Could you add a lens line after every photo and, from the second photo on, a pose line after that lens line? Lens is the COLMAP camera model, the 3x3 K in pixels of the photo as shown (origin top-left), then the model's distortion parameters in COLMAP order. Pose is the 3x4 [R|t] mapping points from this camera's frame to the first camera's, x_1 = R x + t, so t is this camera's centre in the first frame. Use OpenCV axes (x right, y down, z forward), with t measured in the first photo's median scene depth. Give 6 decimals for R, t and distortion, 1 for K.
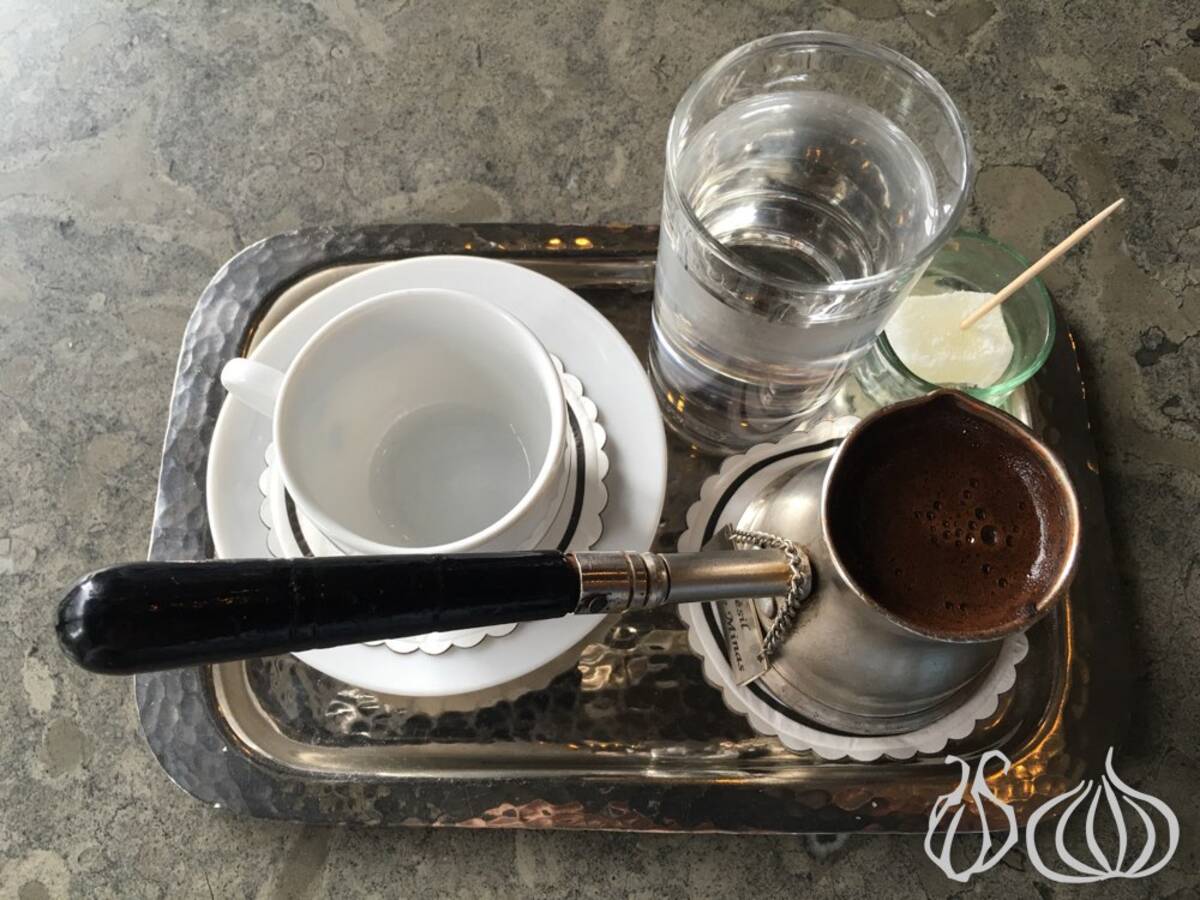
lens RADIAL K [[998.3, 0, 575.4], [0, 998.3, 419.4], [0, 0, 1]] dist [0.086980, -0.132268]
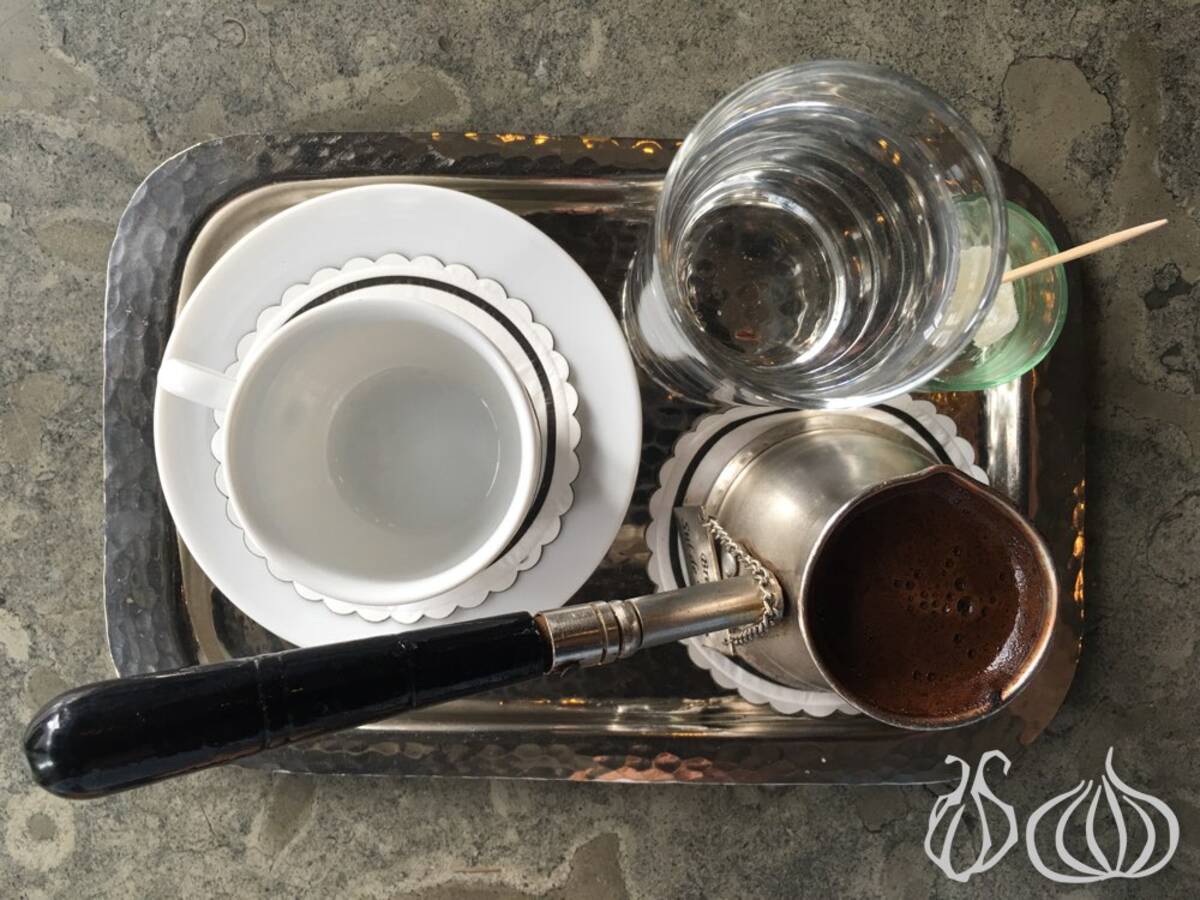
lens RADIAL K [[998.3, 0, 575.4], [0, 998.3, 419.4], [0, 0, 1]] dist [0.086980, -0.132268]
pose [[0.999497, -0.000871, 0.031712, -0.001489], [-0.009785, 0.942429, 0.334264, -0.267666], [-0.030178, -0.334406, 0.941946, 0.099906]]
